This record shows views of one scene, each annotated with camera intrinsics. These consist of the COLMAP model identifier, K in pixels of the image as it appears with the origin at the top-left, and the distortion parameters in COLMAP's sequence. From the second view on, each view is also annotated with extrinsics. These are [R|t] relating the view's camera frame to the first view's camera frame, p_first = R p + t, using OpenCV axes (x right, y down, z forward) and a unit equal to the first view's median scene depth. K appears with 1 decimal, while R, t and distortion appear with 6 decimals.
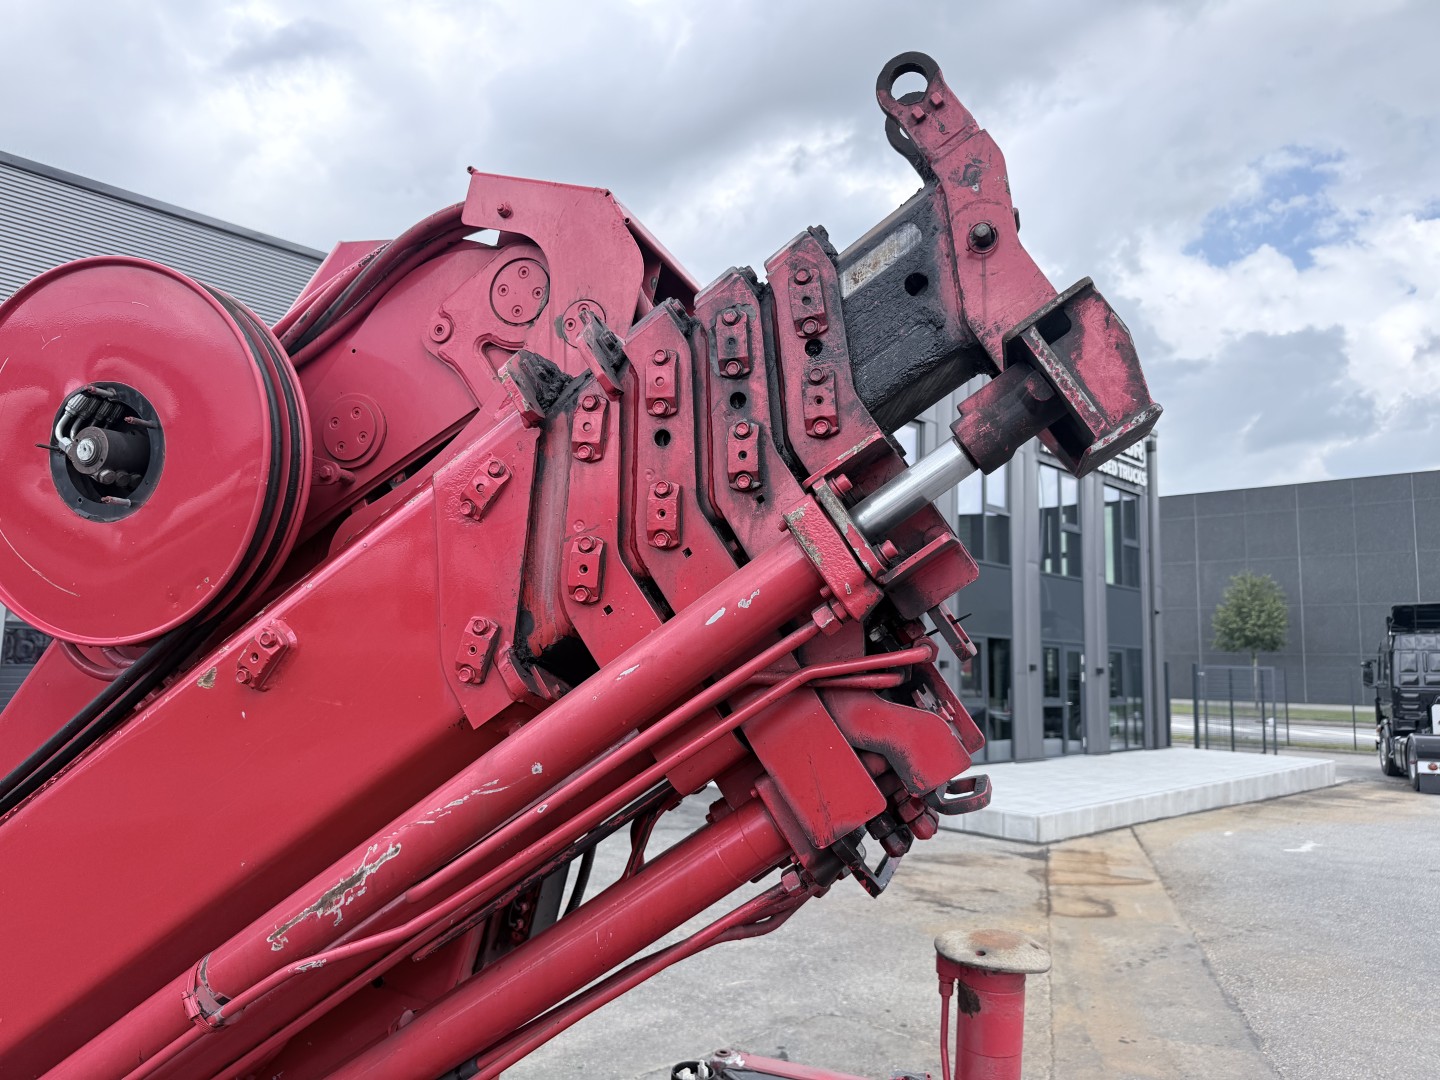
lens RADIAL K [[1002.2, 0, 729.1], [0, 1002.2, 529.2], [0, 0, 1]] dist [0.062018, -0.109651]
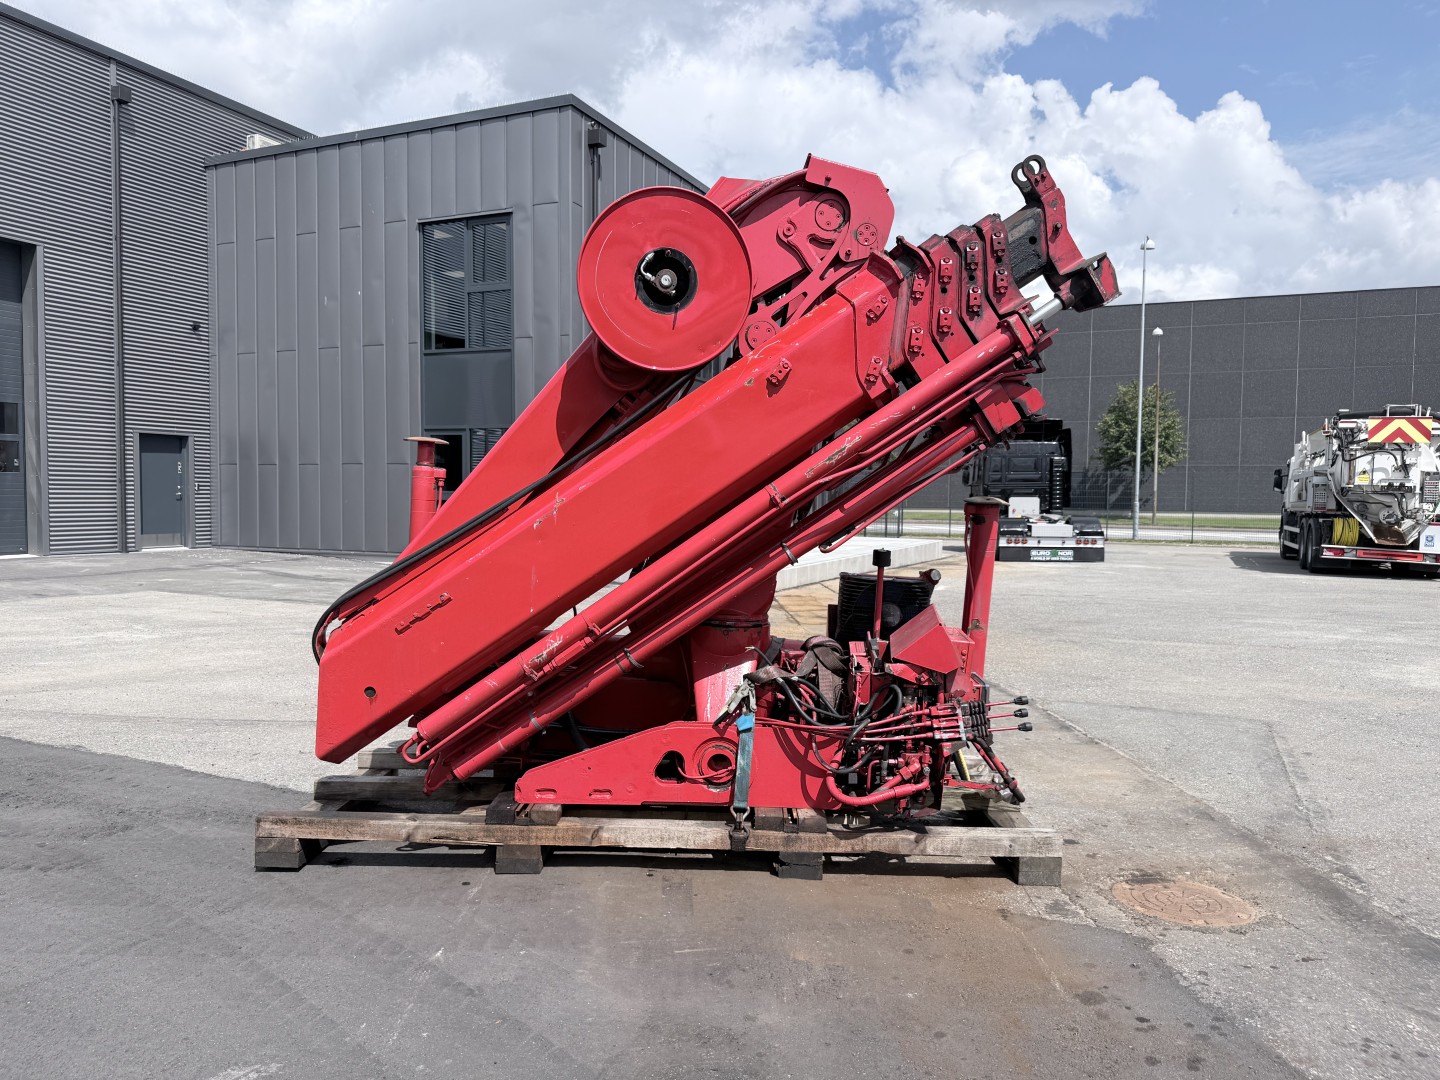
lens RADIAL K [[1002.2, 0, 729.1], [0, 1002.2, 529.2], [0, 0, 1]] dist [0.062018, -0.109651]
pose [[0.939932, -0.031203, 0.339933, -1.601394], [-0.028568, 0.985130, 0.169419, 0.102491], [-0.340165, -0.168954, 0.925064, -1.480450]]
